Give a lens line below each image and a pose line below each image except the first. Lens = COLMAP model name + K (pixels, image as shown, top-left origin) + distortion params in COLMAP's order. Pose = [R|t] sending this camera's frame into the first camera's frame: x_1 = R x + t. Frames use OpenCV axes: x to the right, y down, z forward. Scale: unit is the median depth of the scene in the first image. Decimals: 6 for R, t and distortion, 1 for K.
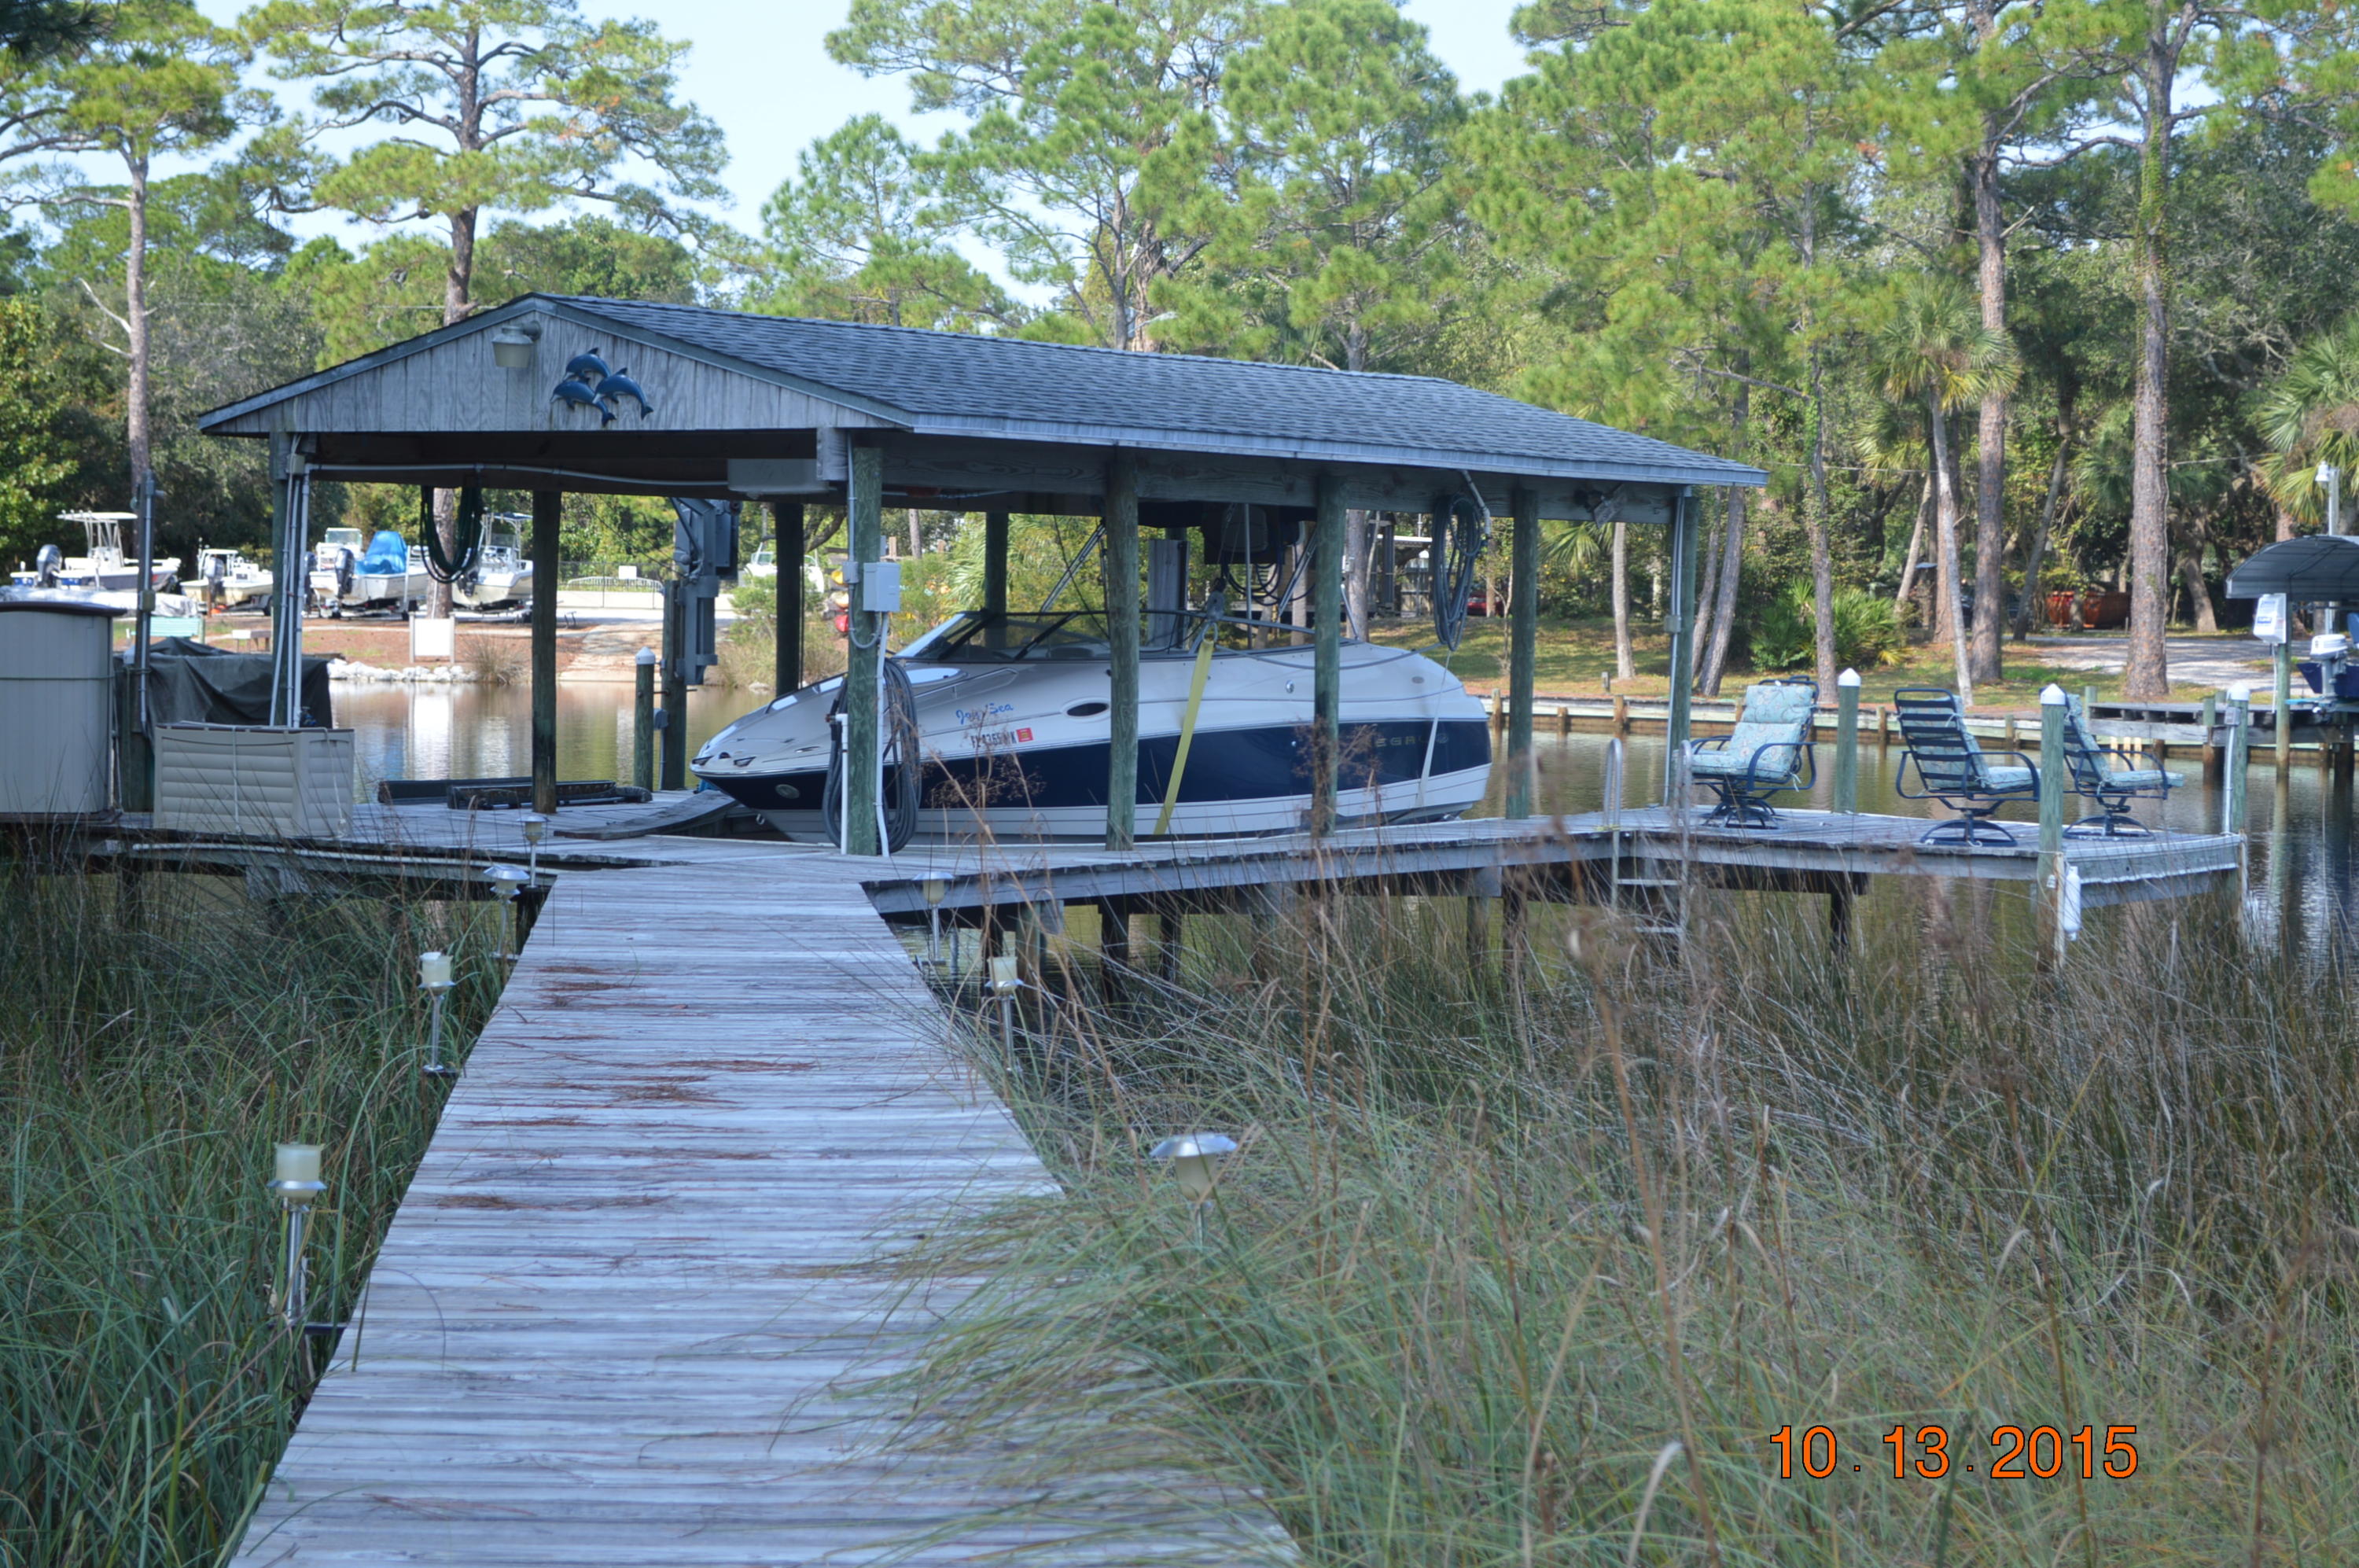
lens RADIAL K [[4638.3, 0, 1173.1], [0, 4638.3, 780.1], [0, 0, 1]] dist [0.070281, 0.000000]
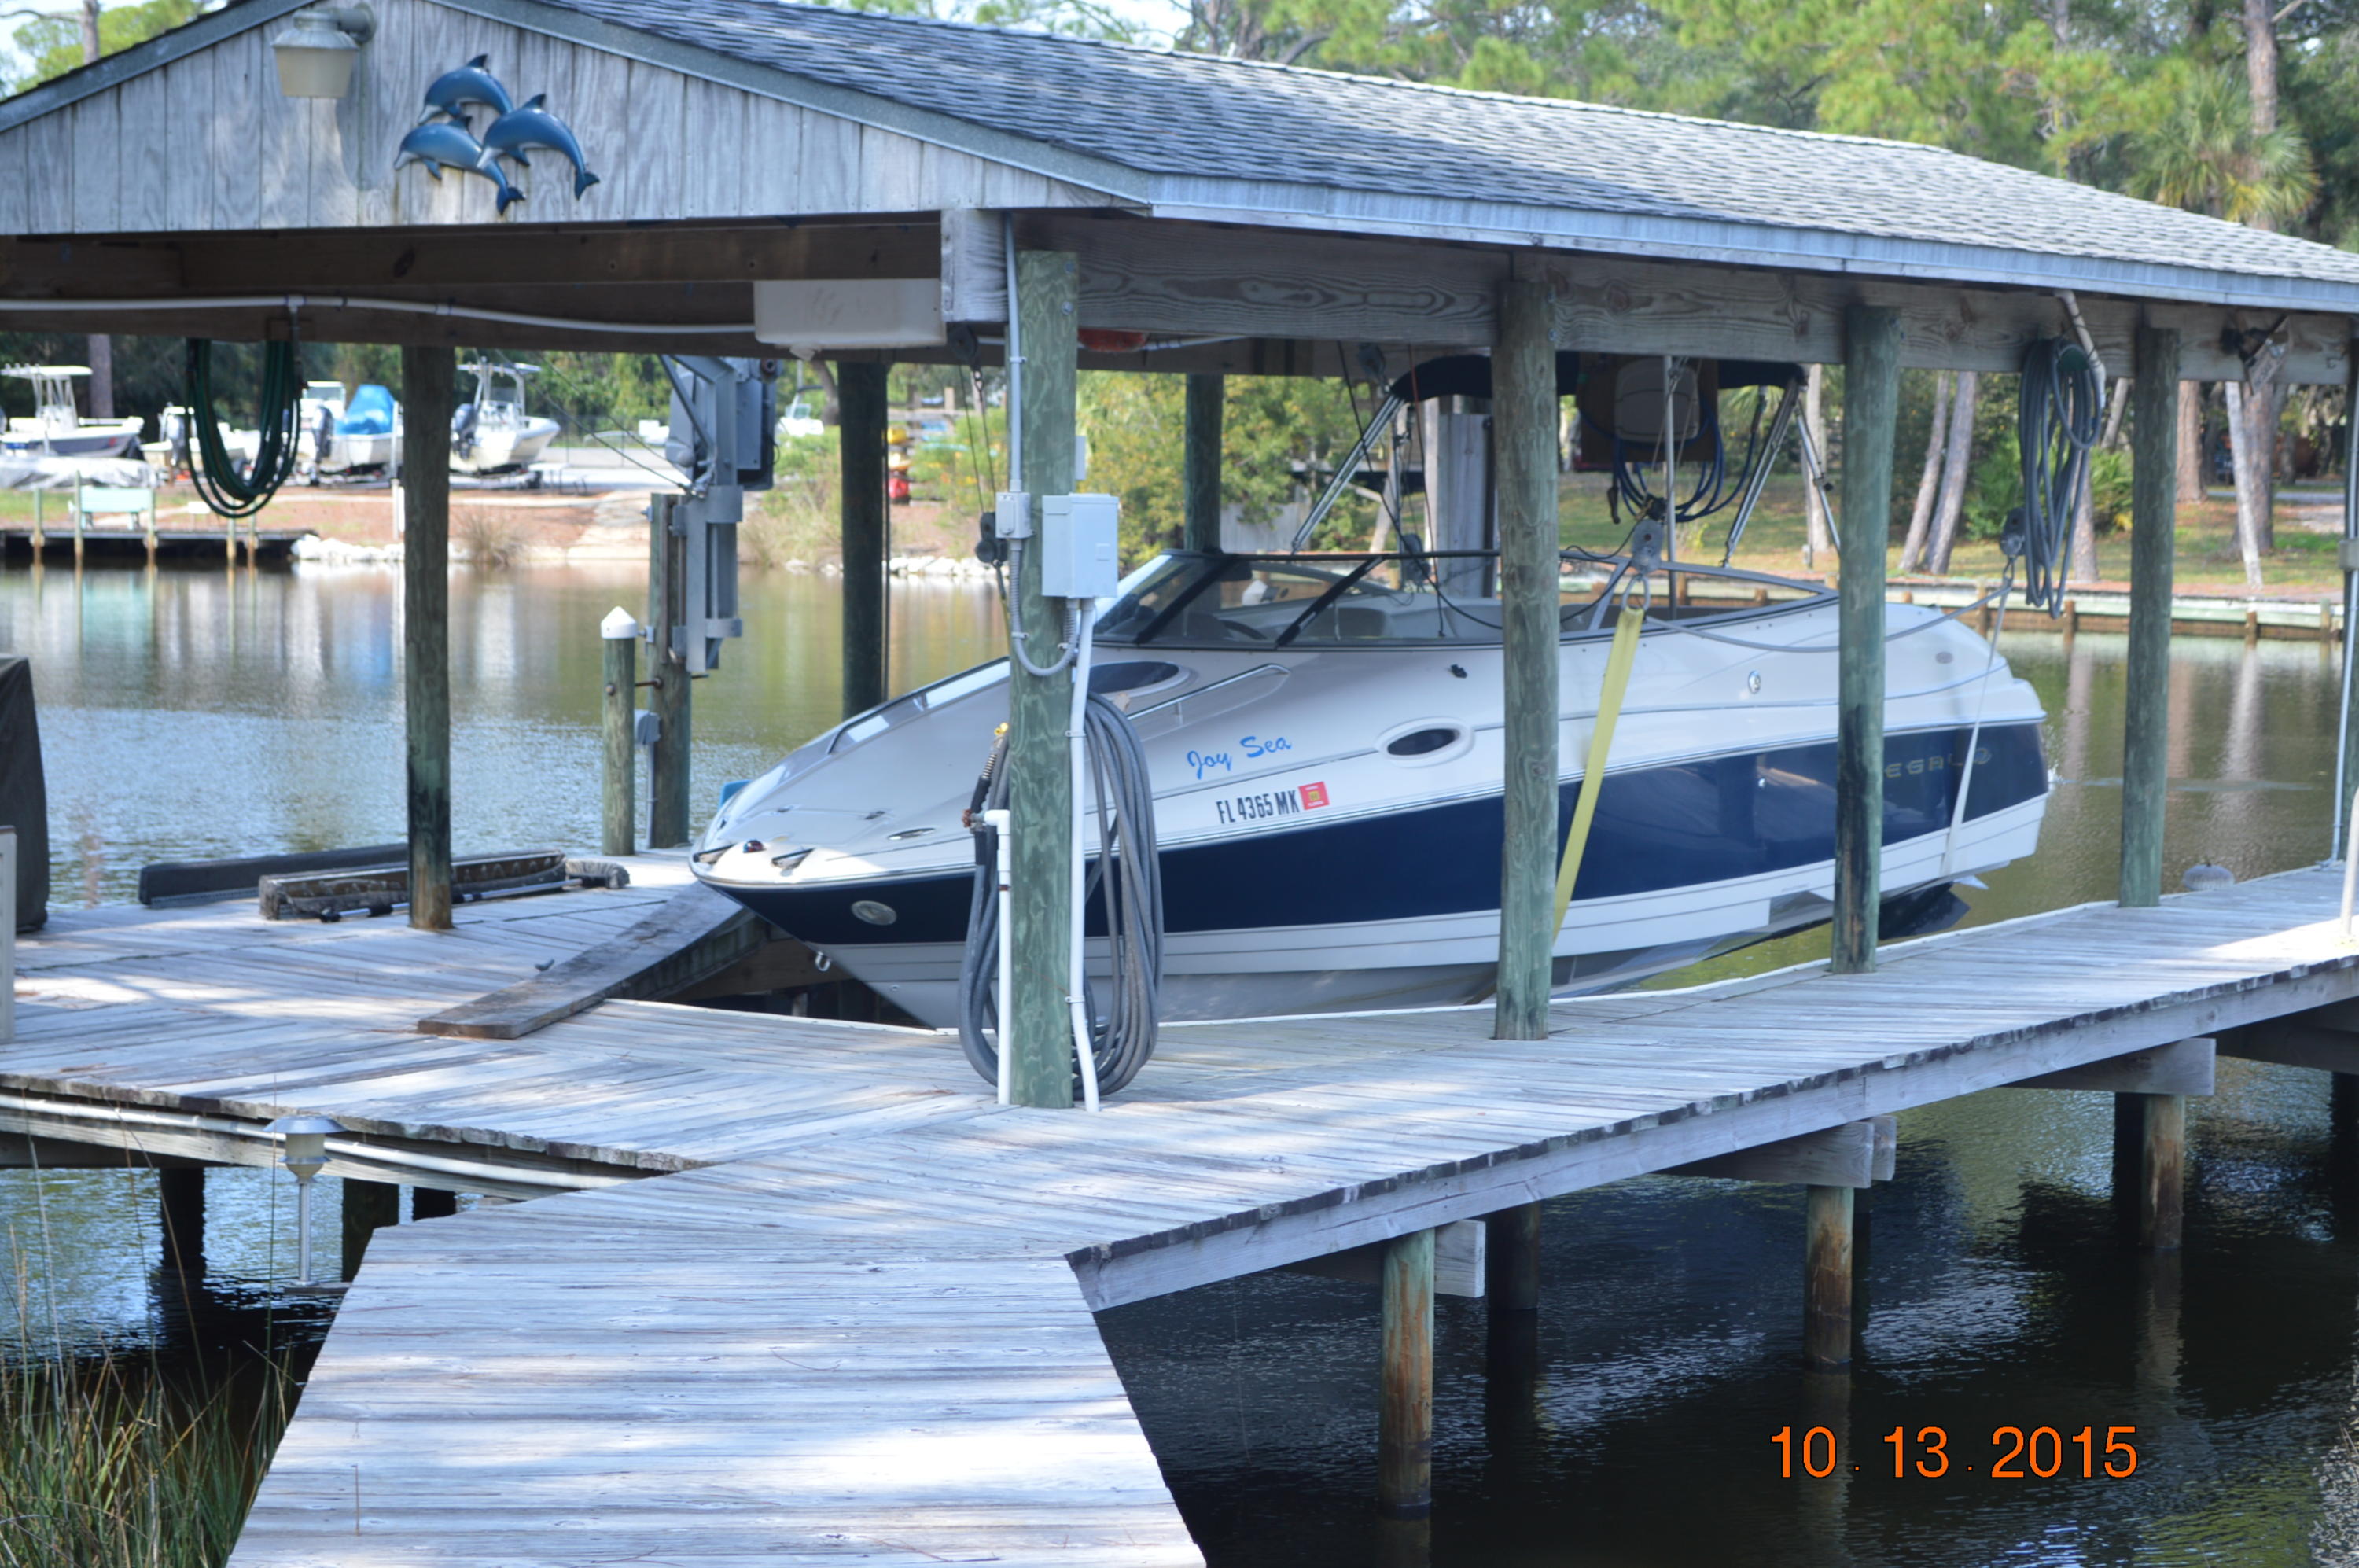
lens RADIAL K [[4596.6, 0, 1187.2], [0, 4596.6, 785.4], [0, 0, 1]] dist [0.025930, 0.000000]
pose [[0.999962, -0.007749, -0.003943, -0.038480], [0.007887, 0.999316, 0.036116, -0.026056], [0.003661, -0.036146, 0.999340, 0.405614]]
